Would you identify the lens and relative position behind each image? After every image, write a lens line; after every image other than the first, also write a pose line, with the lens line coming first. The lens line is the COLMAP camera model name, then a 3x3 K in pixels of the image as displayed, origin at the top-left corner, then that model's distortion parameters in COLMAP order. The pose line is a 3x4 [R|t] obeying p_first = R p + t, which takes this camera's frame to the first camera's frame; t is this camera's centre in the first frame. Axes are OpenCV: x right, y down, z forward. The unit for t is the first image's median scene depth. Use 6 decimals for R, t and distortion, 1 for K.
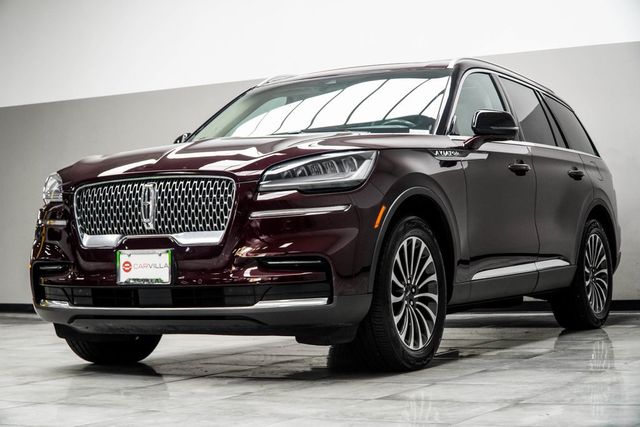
lens RADIAL K [[1289.8, 0, 320.0], [0, 1289.8, 213.5], [0, 0, 1]] dist [-0.082313, -0.148915]
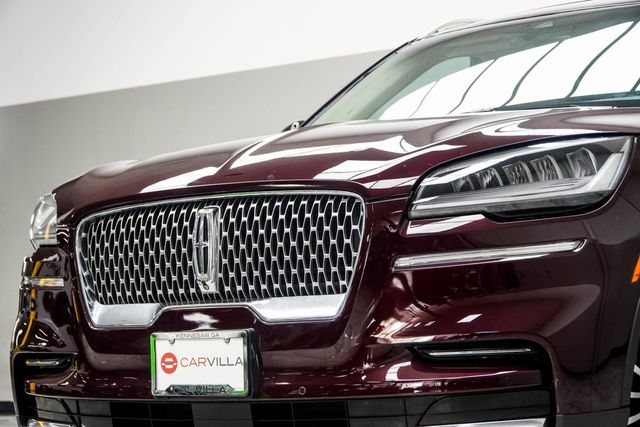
lens RADIAL K [[1839.8, 0, 320.0], [0, 1839.8, 213.5], [0, 0, 1]] dist [-0.386615, -0.086278]
pose [[0.993158, -0.022599, -0.114567, 0.001637], [0.020278, 0.999566, -0.021383, -0.003586], [0.115001, 0.018914, 0.993185, 0.247530]]
